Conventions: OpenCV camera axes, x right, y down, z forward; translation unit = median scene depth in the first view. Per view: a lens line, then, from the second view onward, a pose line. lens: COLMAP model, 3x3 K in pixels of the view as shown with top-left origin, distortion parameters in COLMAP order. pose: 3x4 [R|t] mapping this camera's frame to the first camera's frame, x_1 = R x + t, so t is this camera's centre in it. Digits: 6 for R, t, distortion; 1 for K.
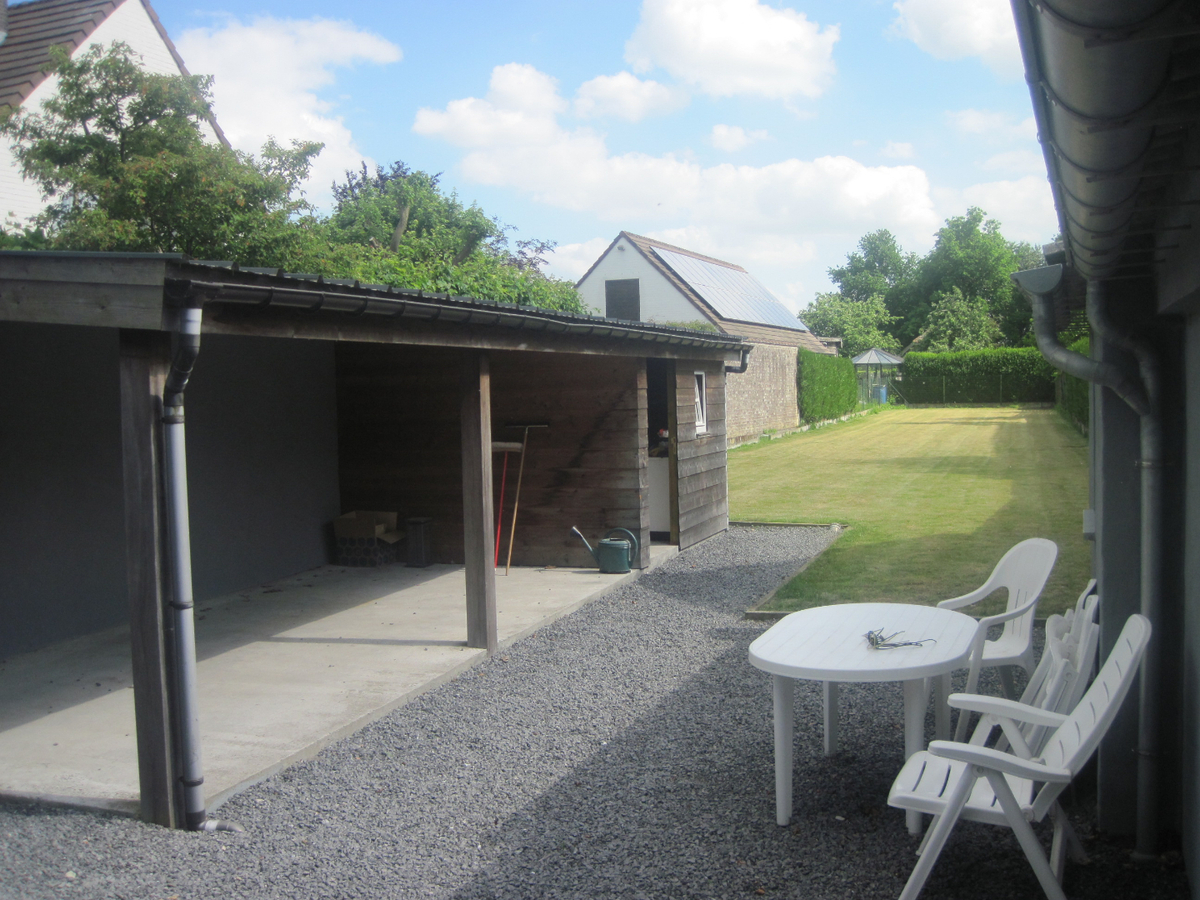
lens RADIAL K [[1234.0, 0, 608.8], [0, 1234.0, 431.8], [0, 0, 1]] dist [-0.193399, 0.176211]
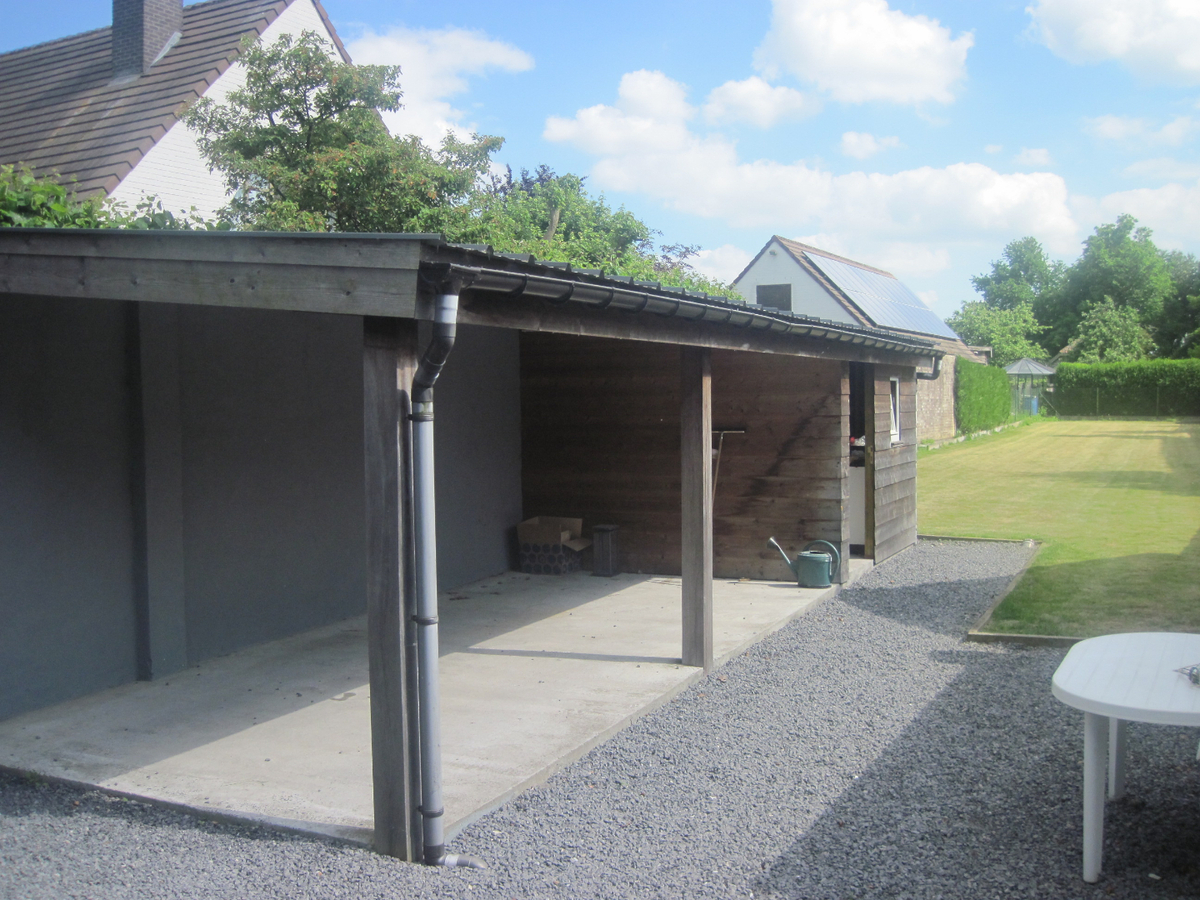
lens RADIAL K [[1234.0, 0, 608.8], [0, 1234.0, 431.8], [0, 0, 1]] dist [-0.193399, 0.176211]
pose [[0.994349, 0.017037, -0.104785, -0.049930], [-0.017579, 0.999836, -0.004243, 0.001061], [0.104695, 0.006061, 0.994486, 0.036830]]
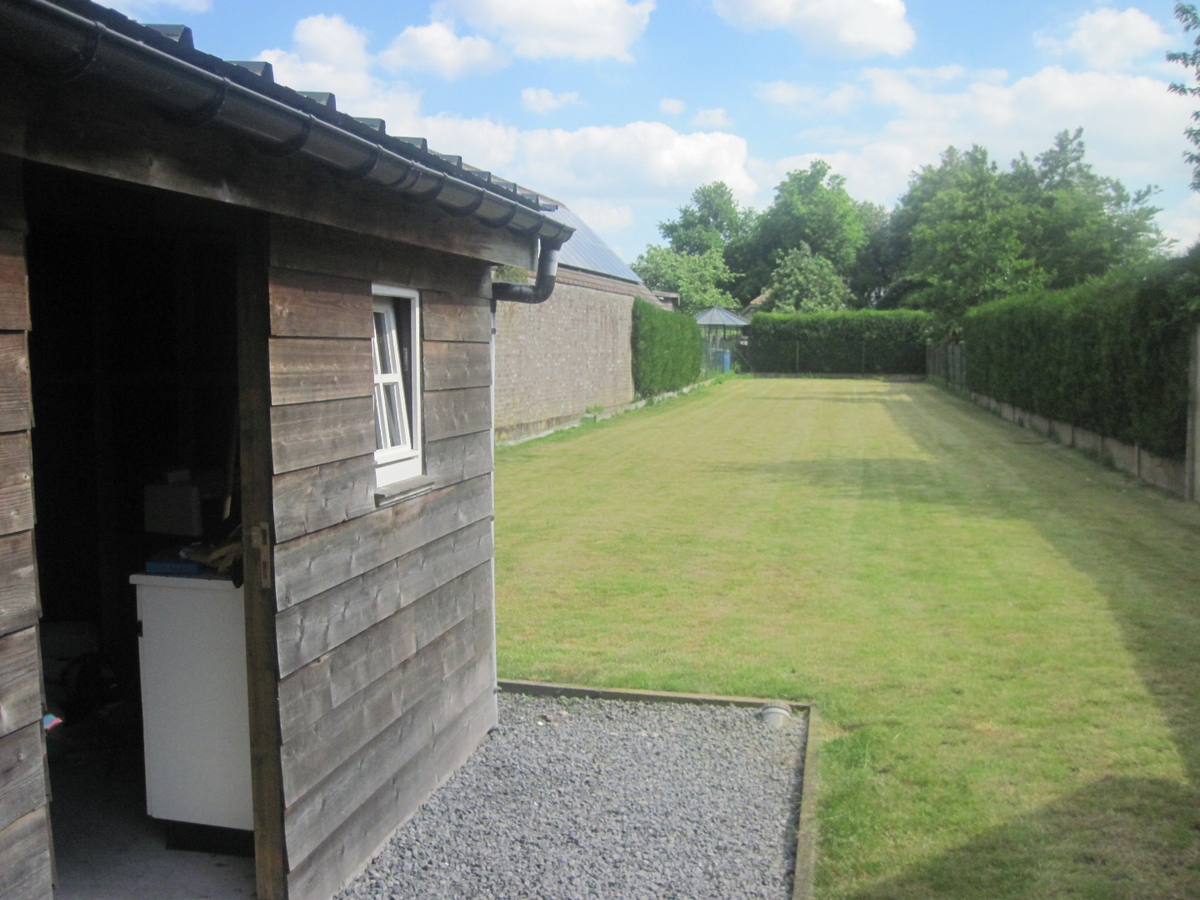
lens RADIAL K [[1234.0, 0, 608.8], [0, 1234.0, 431.8], [0, 0, 1]] dist [-0.193399, 0.176211]
pose [[0.989320, 0.012587, 0.145215, 0.088092], [-0.017077, 0.999413, 0.029714, -0.024056], [-0.144755, -0.031876, 0.988954, 0.734147]]
